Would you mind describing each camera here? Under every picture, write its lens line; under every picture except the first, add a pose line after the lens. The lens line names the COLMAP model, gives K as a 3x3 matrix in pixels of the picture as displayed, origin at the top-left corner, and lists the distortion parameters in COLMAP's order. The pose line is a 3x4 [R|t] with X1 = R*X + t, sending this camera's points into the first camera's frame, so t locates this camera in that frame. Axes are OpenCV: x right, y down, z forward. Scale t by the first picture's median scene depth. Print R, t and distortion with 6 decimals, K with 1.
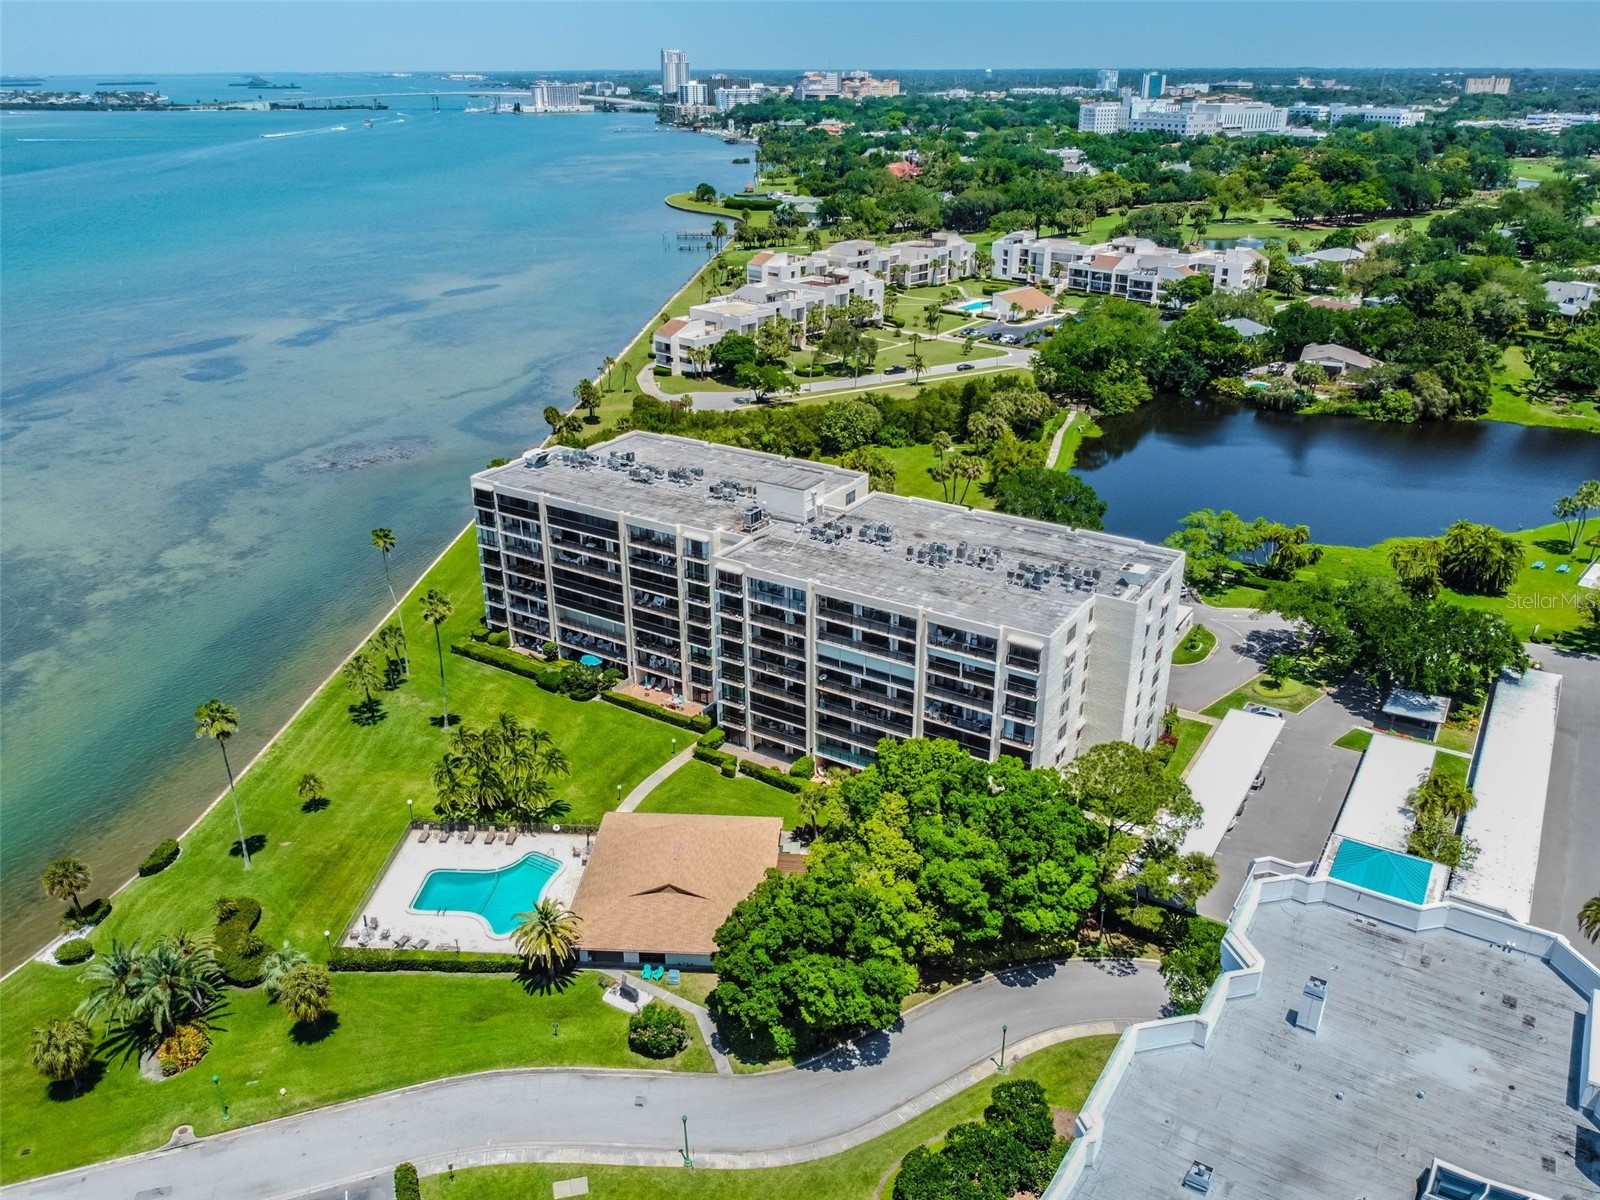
lens RADIAL K [[1219.2, 0, 795.3], [0, 1219.2, 595.7], [0, 0, 1]] dist [-0.000313, -0.001000]
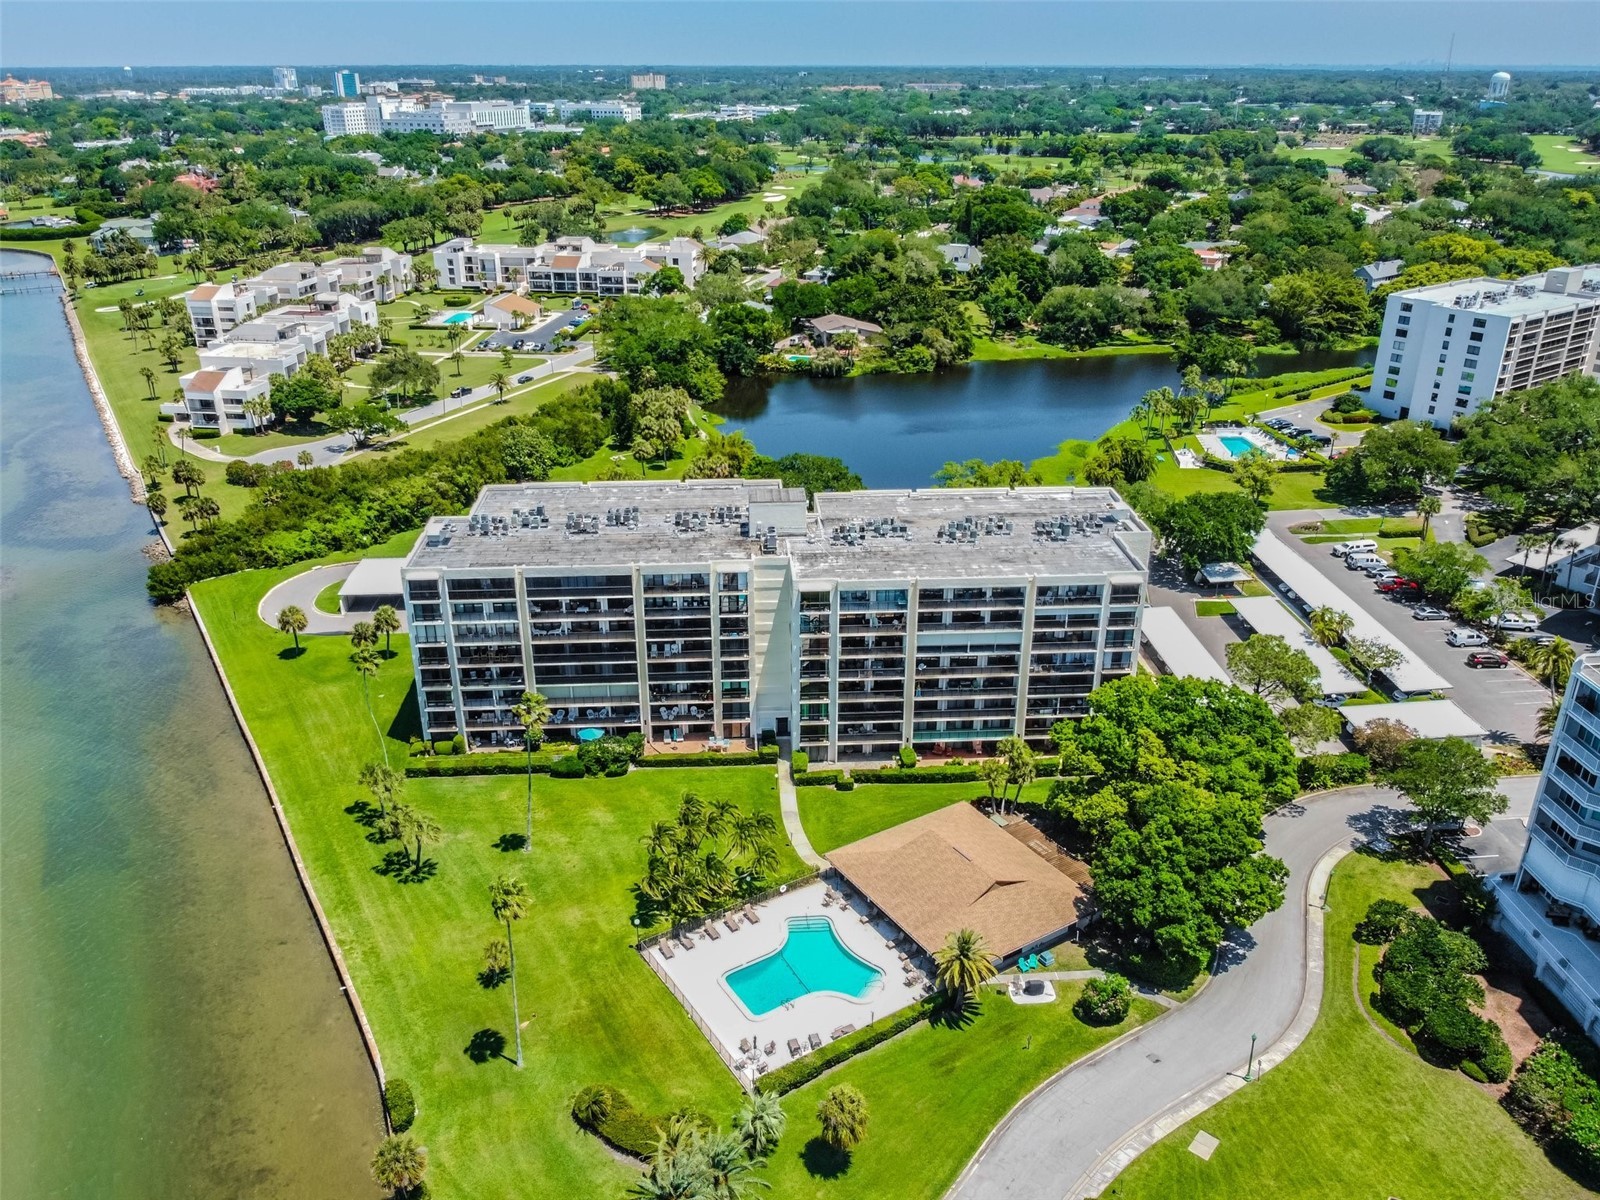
lens RADIAL K [[1219.2, 0, 795.3], [0, 1219.2, 595.7], [0, 0, 1]] dist [-0.000313, -0.001000]
pose [[0.811404, -0.234044, 0.535580, -0.522955], [0.232861, 0.969911, 0.071058, -0.078602], [-0.536096, 0.067059, 0.841489, 0.145287]]
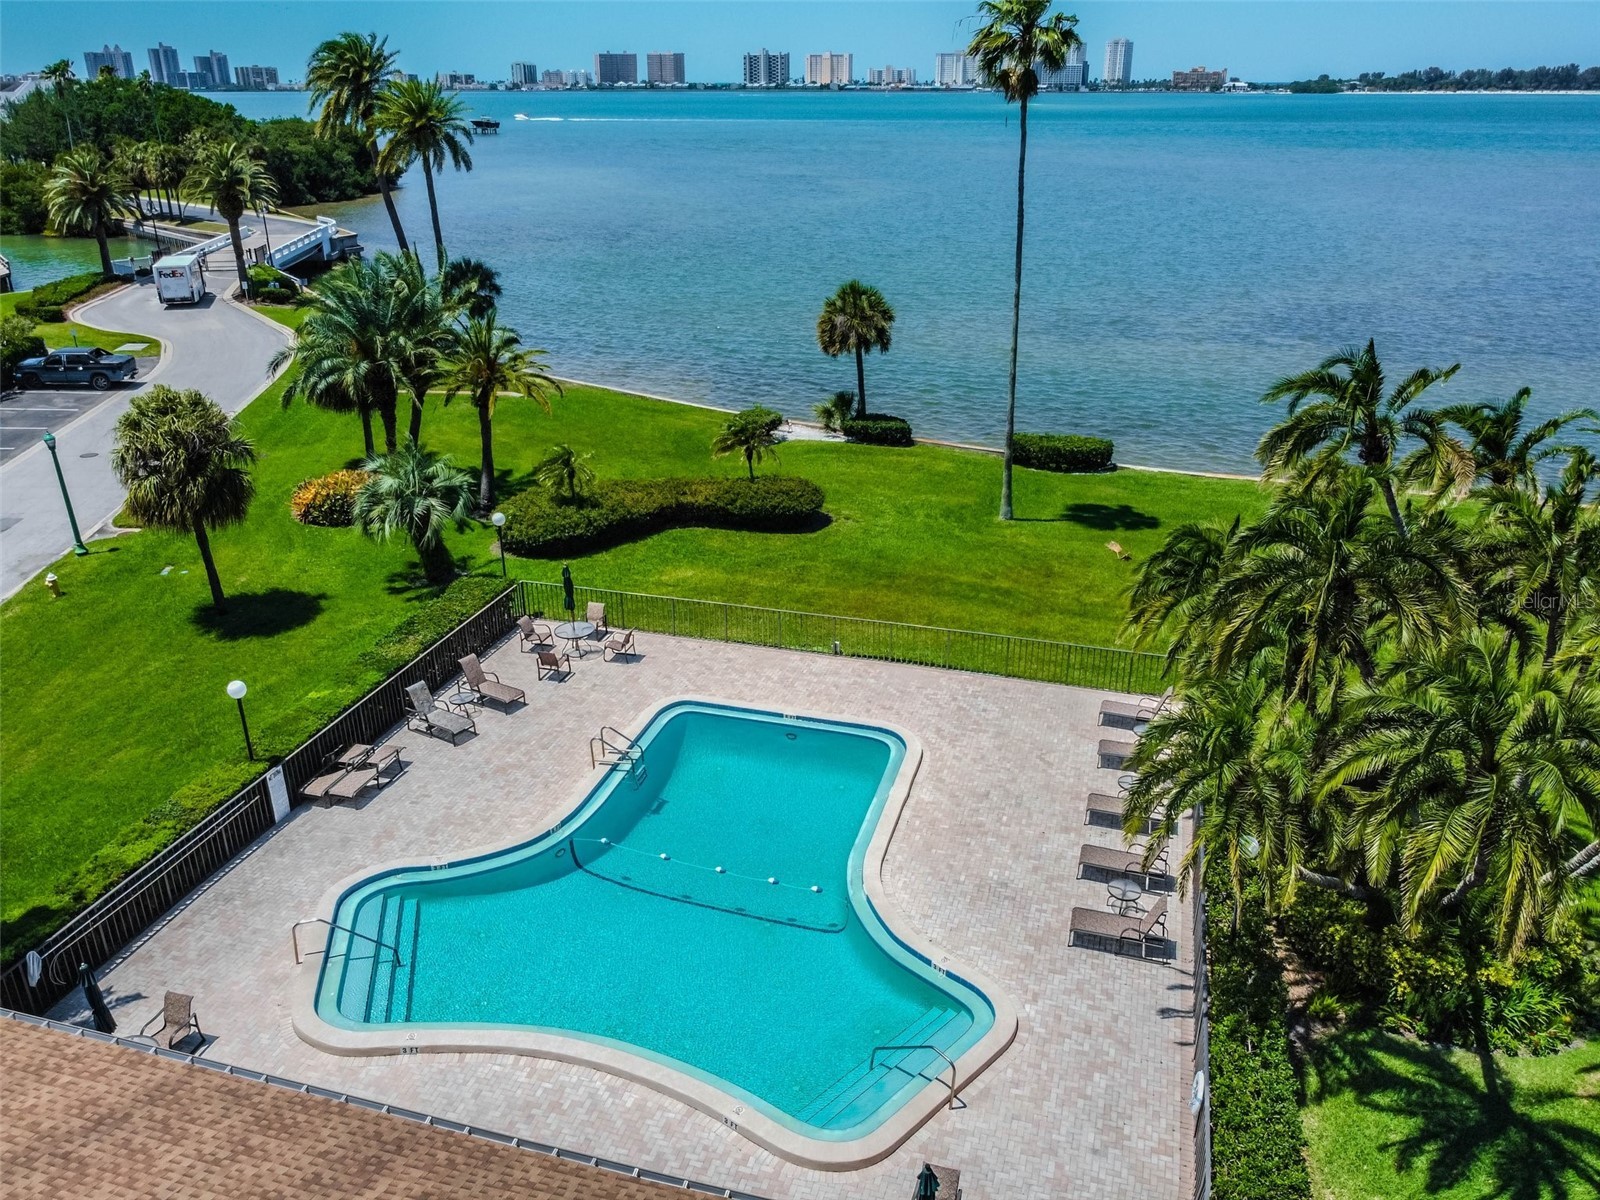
lens RADIAL K [[1219.2, 0, 795.3], [0, 1219.2, 595.7], [0, 0, 1]] dist [-0.000313, -0.001000]
pose [[-0.218882, 0.387504, -0.895506, -0.062629], [-0.381540, 0.810700, 0.444064, 0.076446], [0.898064, 0.438869, -0.029600, 0.756247]]
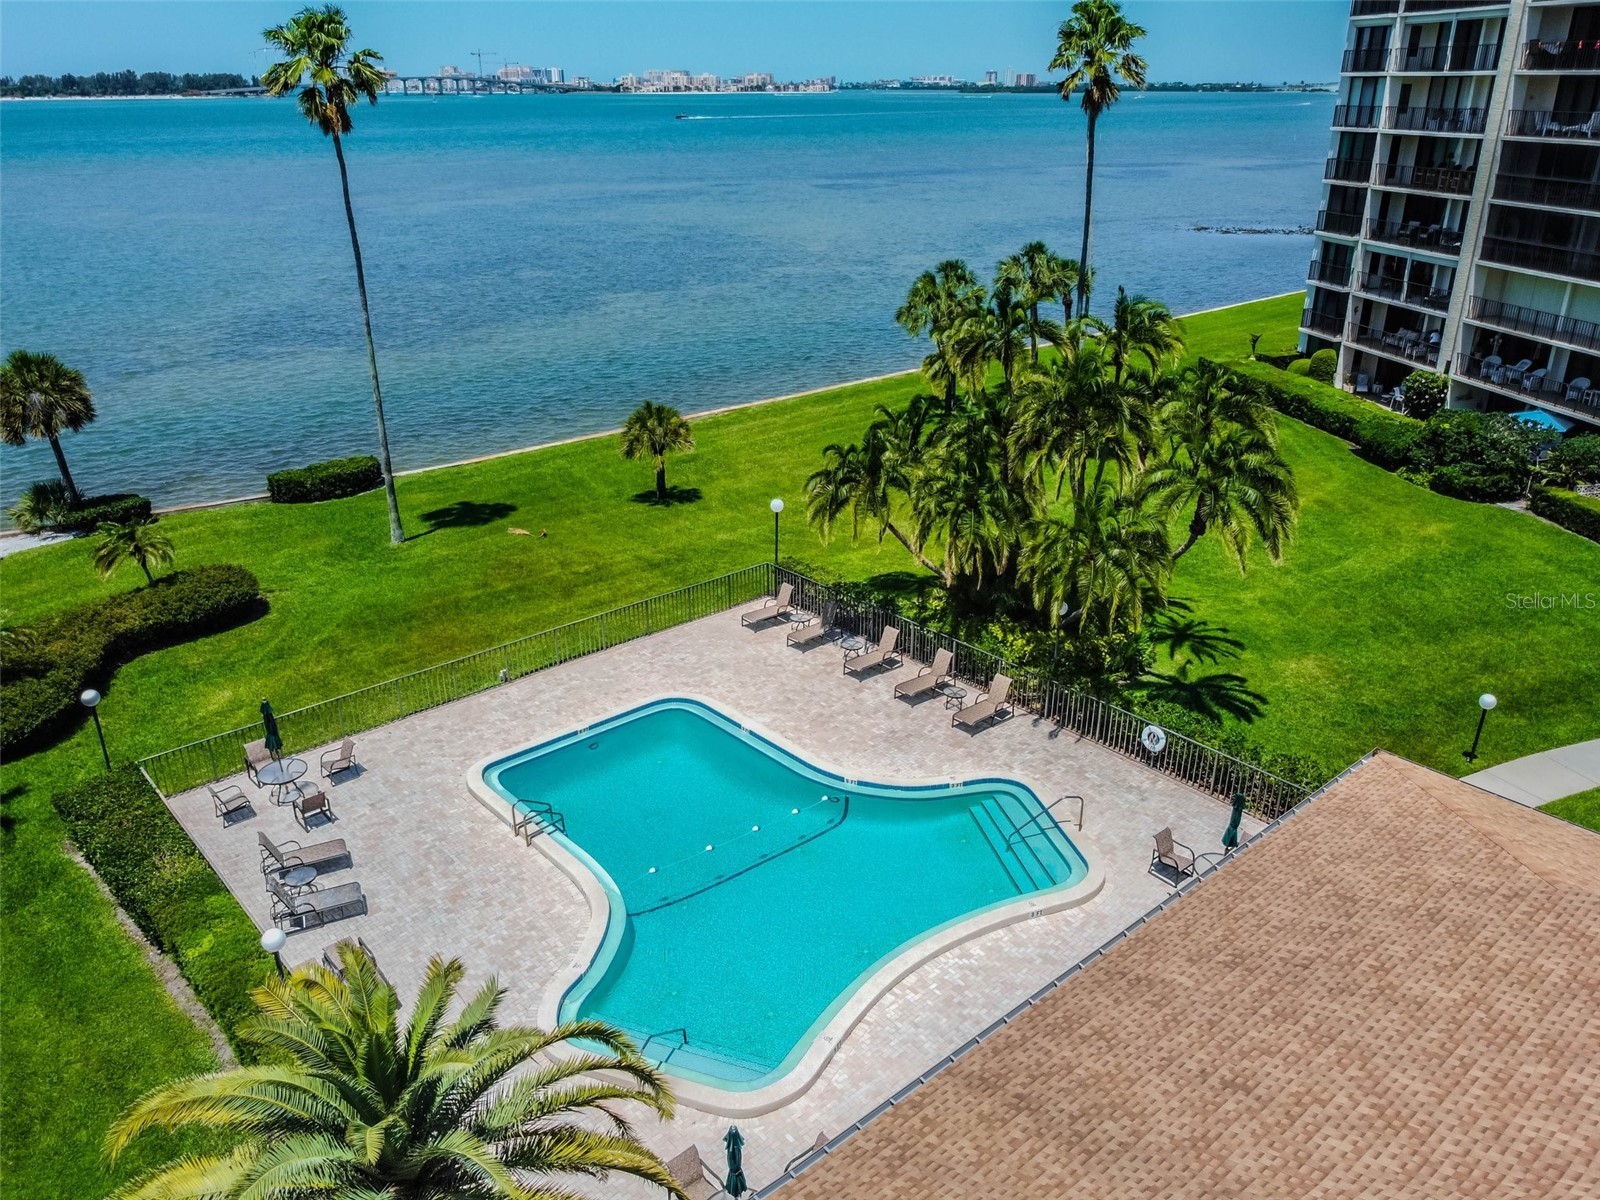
lens RADIAL K [[1219.2, 0, 795.3], [0, 1219.2, 595.7], [0, 0, 1]] dist [-0.000313, -0.001000]
pose [[0.708465, 0.279821, -0.647902, -0.079482], [-0.281536, 0.953885, 0.104119, 0.127695], [0.647159, 0.108643, 0.754574, 0.622127]]
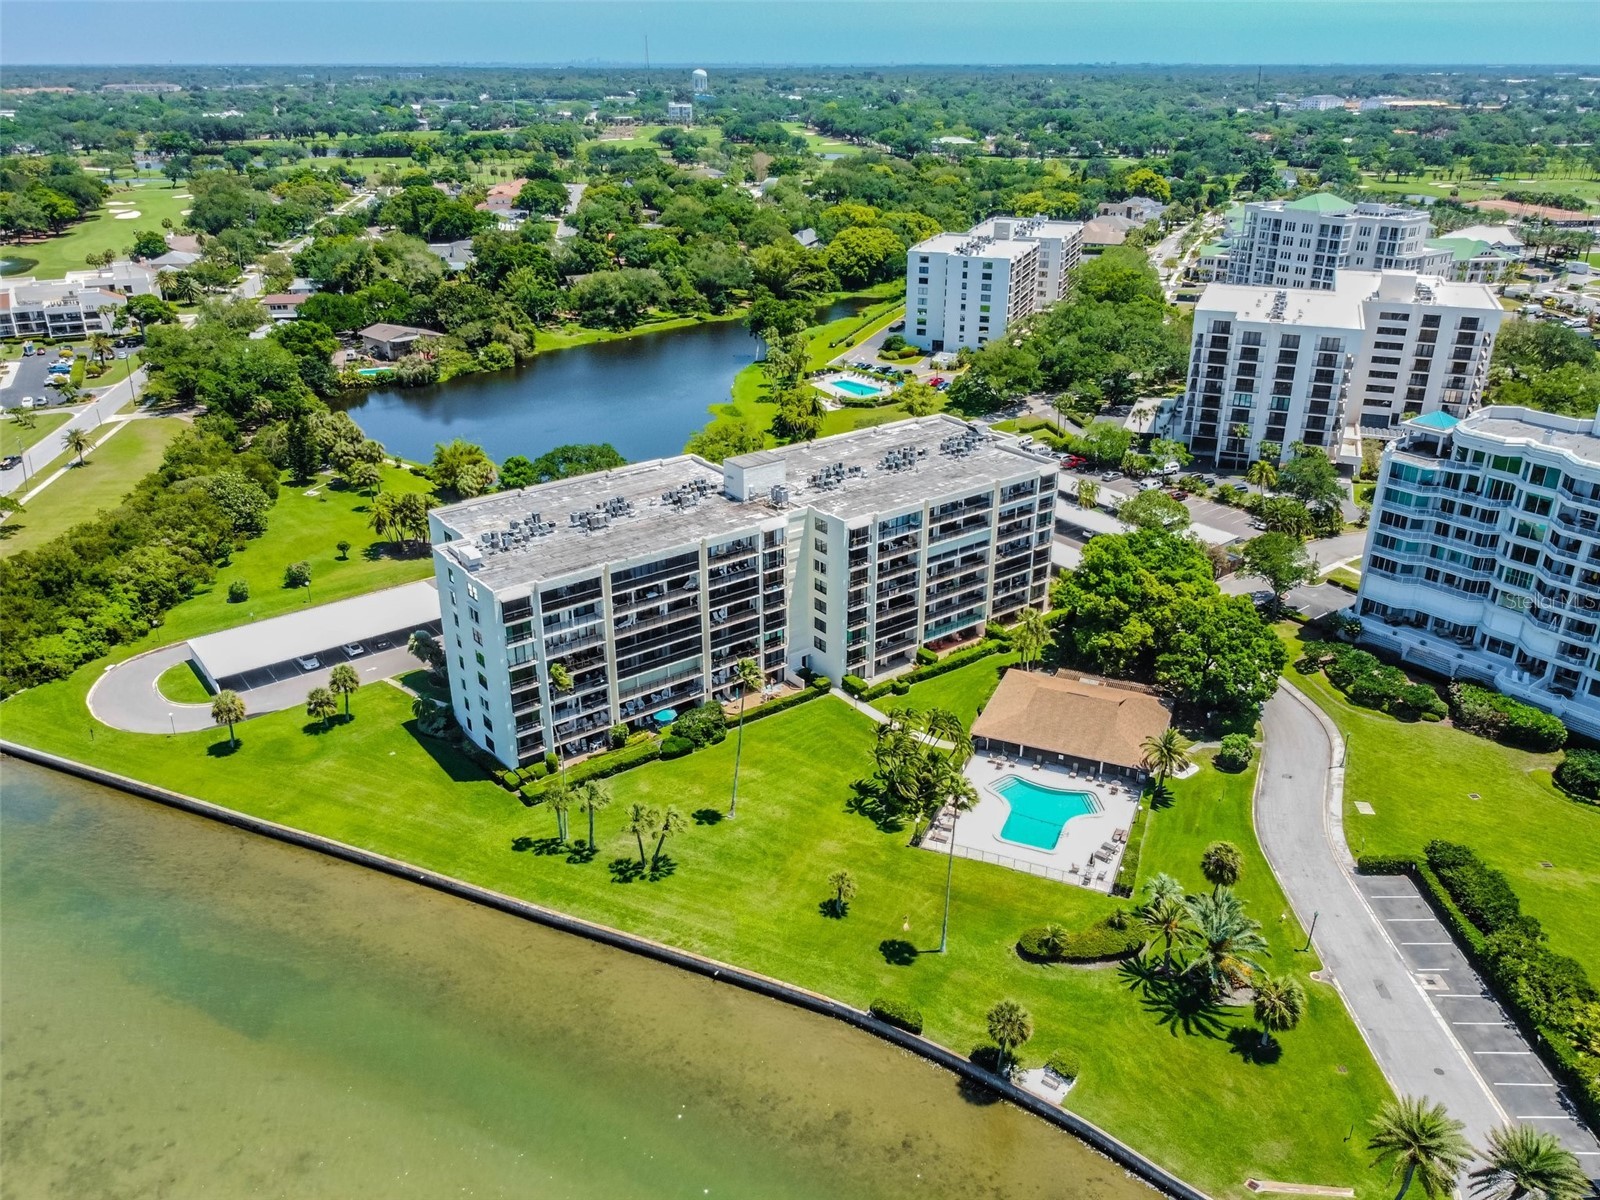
lens RADIAL K [[1219.2, 0, 795.3], [0, 1219.2, 595.7], [0, 0, 1]] dist [-0.000313, -0.001000]
pose [[0.342837, -0.377360, 0.860269, -0.932774], [0.374399, 0.894782, 0.243292, -0.226765], [-0.861562, 0.238675, 0.448047, 0.483530]]
